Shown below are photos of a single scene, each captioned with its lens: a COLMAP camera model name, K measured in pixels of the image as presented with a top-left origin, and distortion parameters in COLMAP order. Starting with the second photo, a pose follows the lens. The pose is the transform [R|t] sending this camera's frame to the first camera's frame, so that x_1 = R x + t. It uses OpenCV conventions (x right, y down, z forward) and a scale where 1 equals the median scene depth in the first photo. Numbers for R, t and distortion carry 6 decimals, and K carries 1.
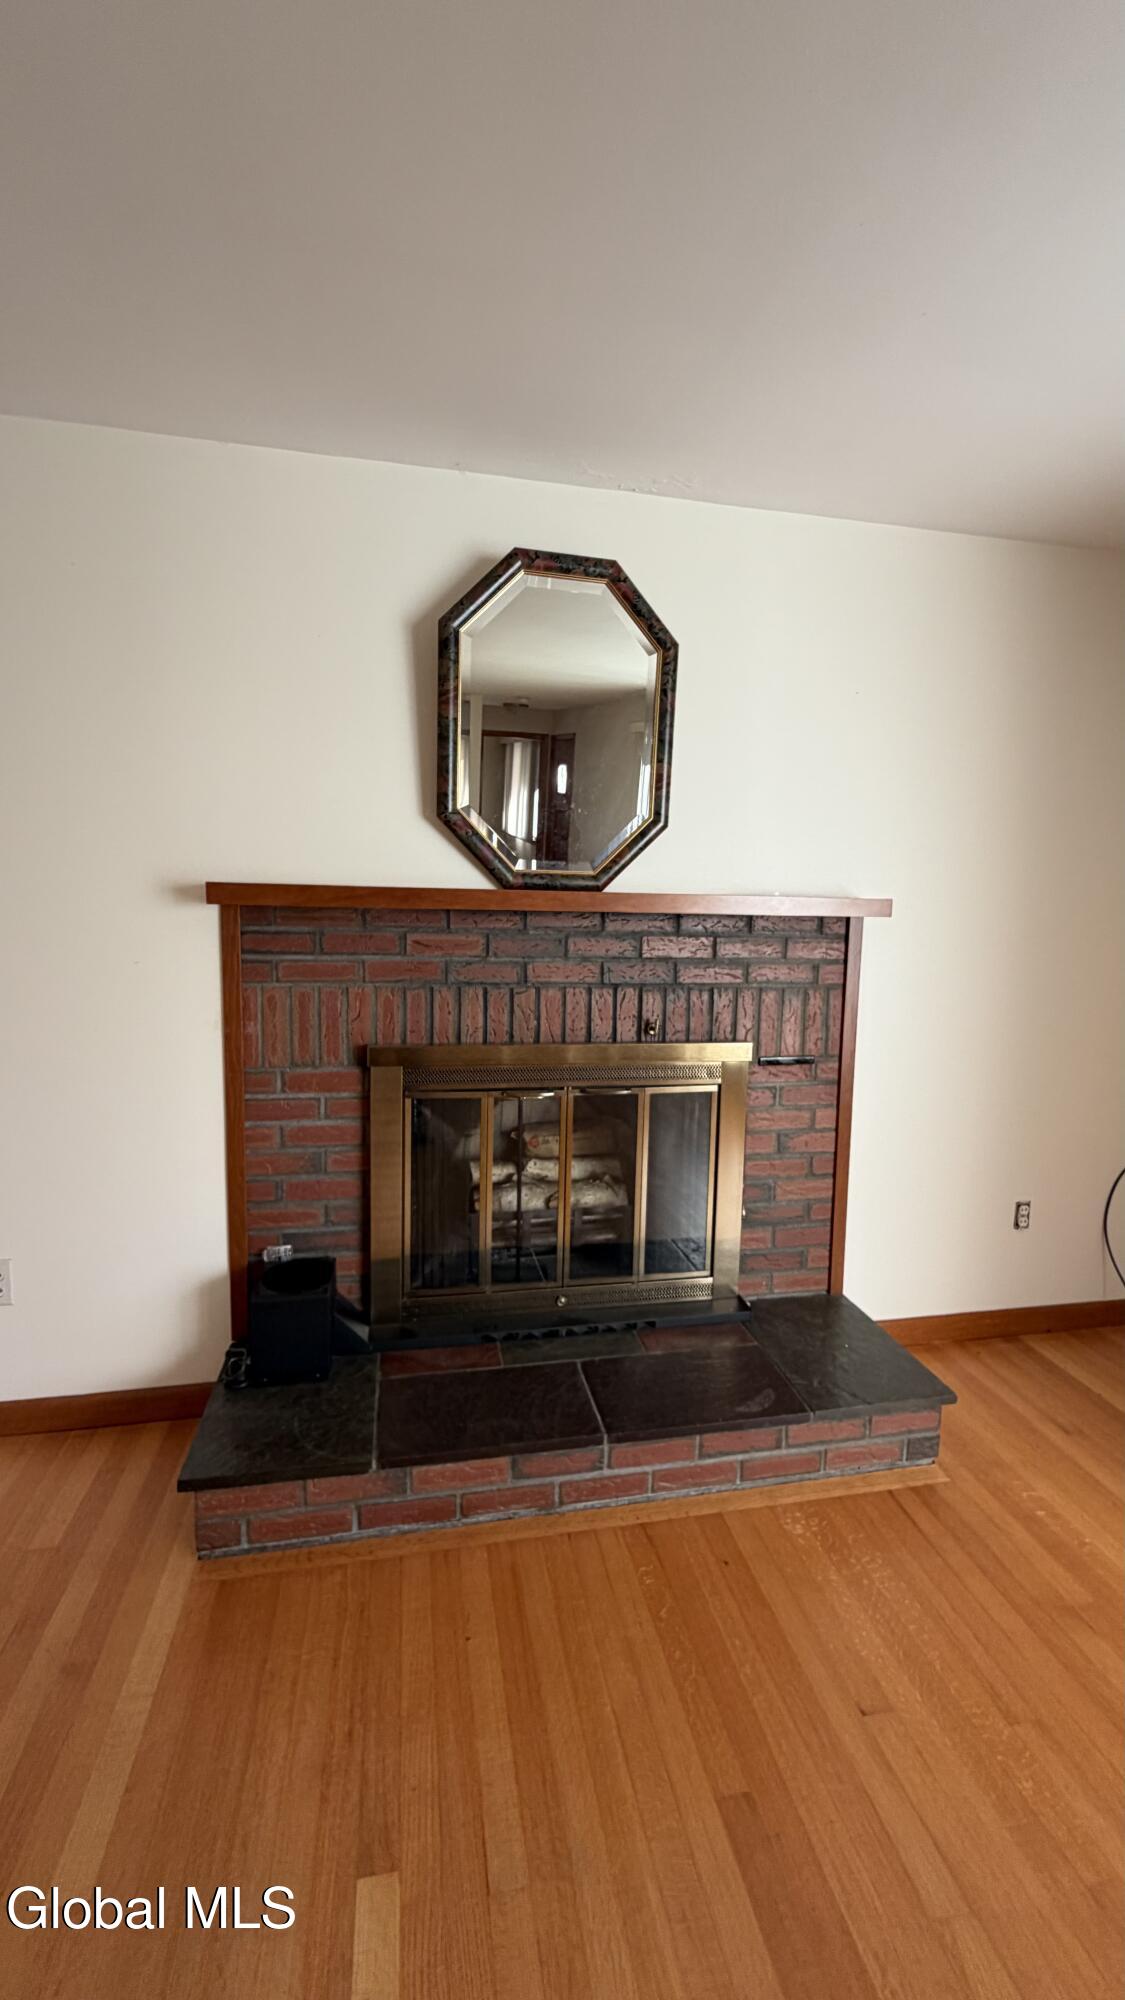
lens RADIAL K [[795.4, 0, 569.7], [0, 795.4, 992.6], [0, 0, 1]] dist [-0.002335, 0.000463]
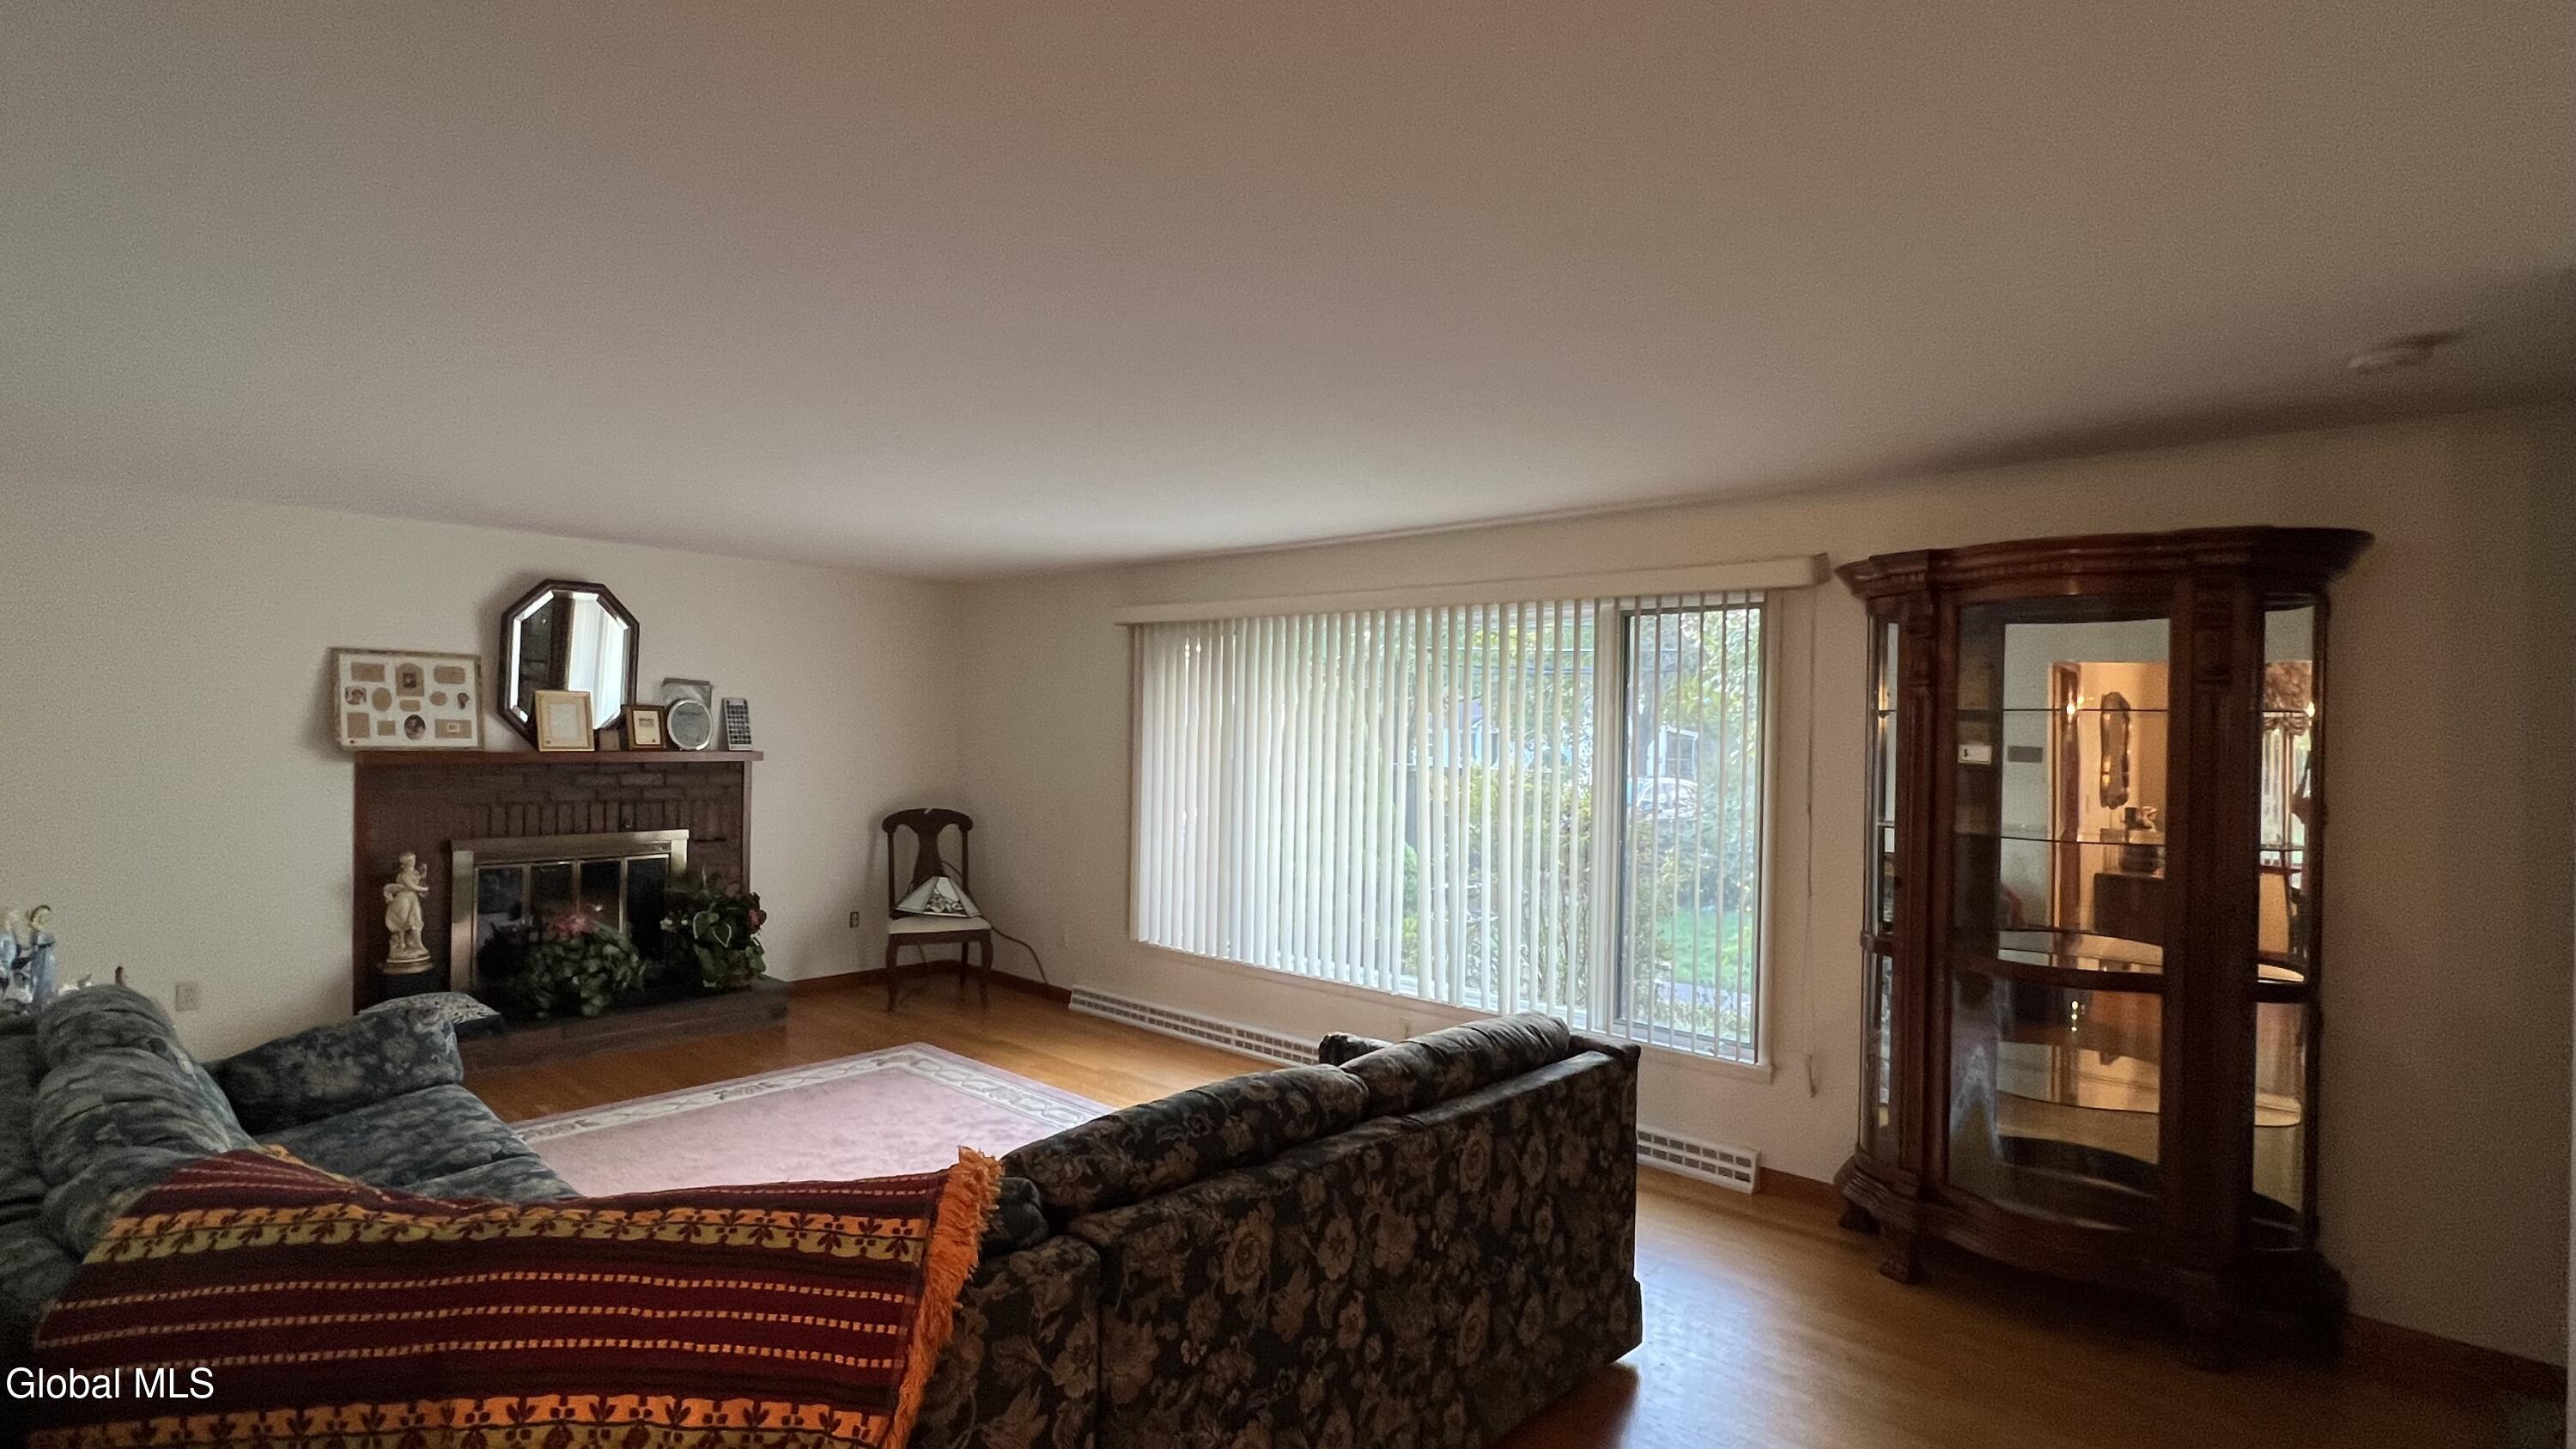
lens RADIAL K [[1220.6, 0, 1277.8], [0, 1220.6, 729.4], [0, 0, 1]] dist [0.000163, -0.000318]
pose [[0.804396, -0.006233, 0.594061, -0.358701], [0.062734, 0.995246, -0.074504, 0.130938], [-0.590772, 0.097198, 0.800962, -2.142047]]
